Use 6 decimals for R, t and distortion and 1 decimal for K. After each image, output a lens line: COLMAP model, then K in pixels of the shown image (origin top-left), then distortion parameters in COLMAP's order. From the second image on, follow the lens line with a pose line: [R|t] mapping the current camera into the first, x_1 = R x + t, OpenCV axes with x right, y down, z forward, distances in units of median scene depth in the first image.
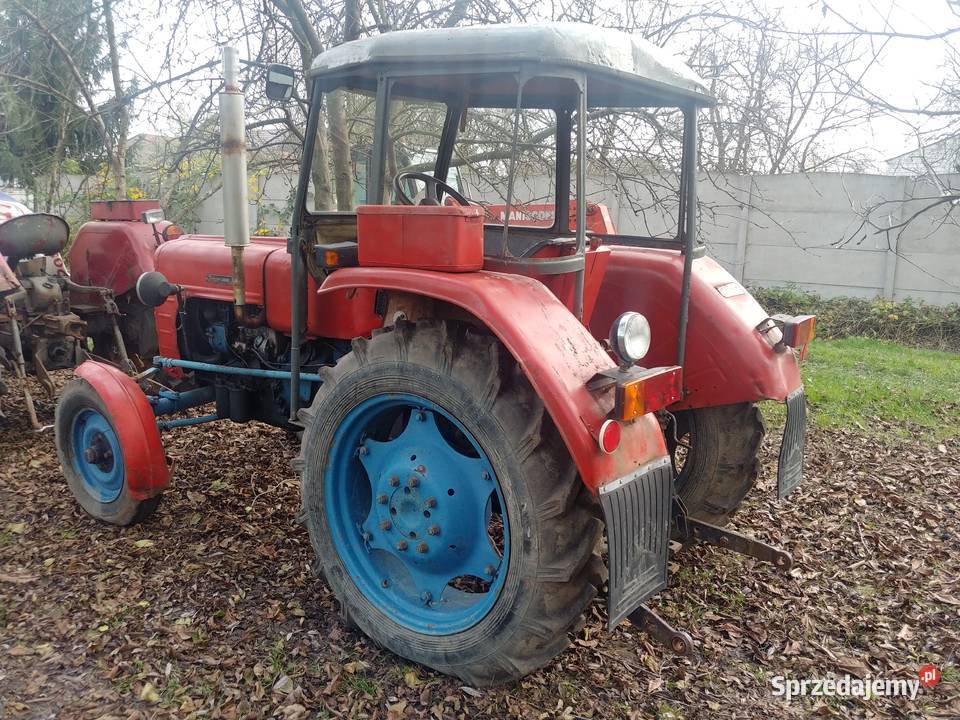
lens RADIAL K [[820.5, 0, 477.4], [0, 820.5, 356.5], [0, 0, 1]] dist [0.070515, -0.165640]
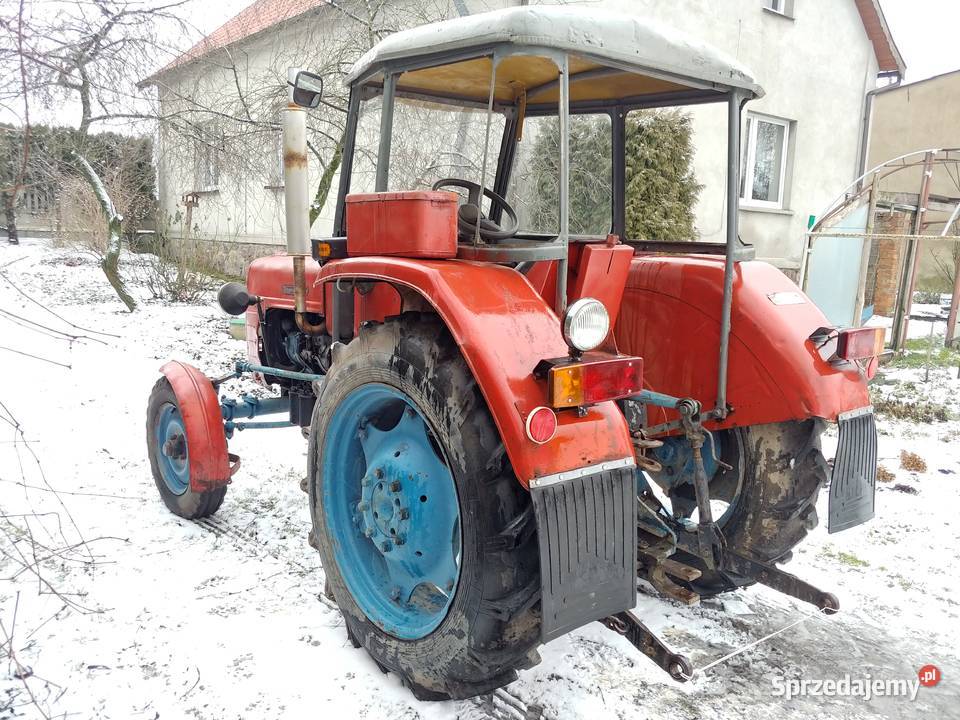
lens RADIAL K [[820.5, 0, 477.4], [0, 820.5, 356.5], [0, 0, 1]] dist [0.070515, -0.165640]
pose [[0.972123, 0.024684, -0.233168, 0.239650], [-0.038928, 0.997633, -0.056688, 0.059632], [0.231217, 0.064184, 0.970783, 0.064777]]
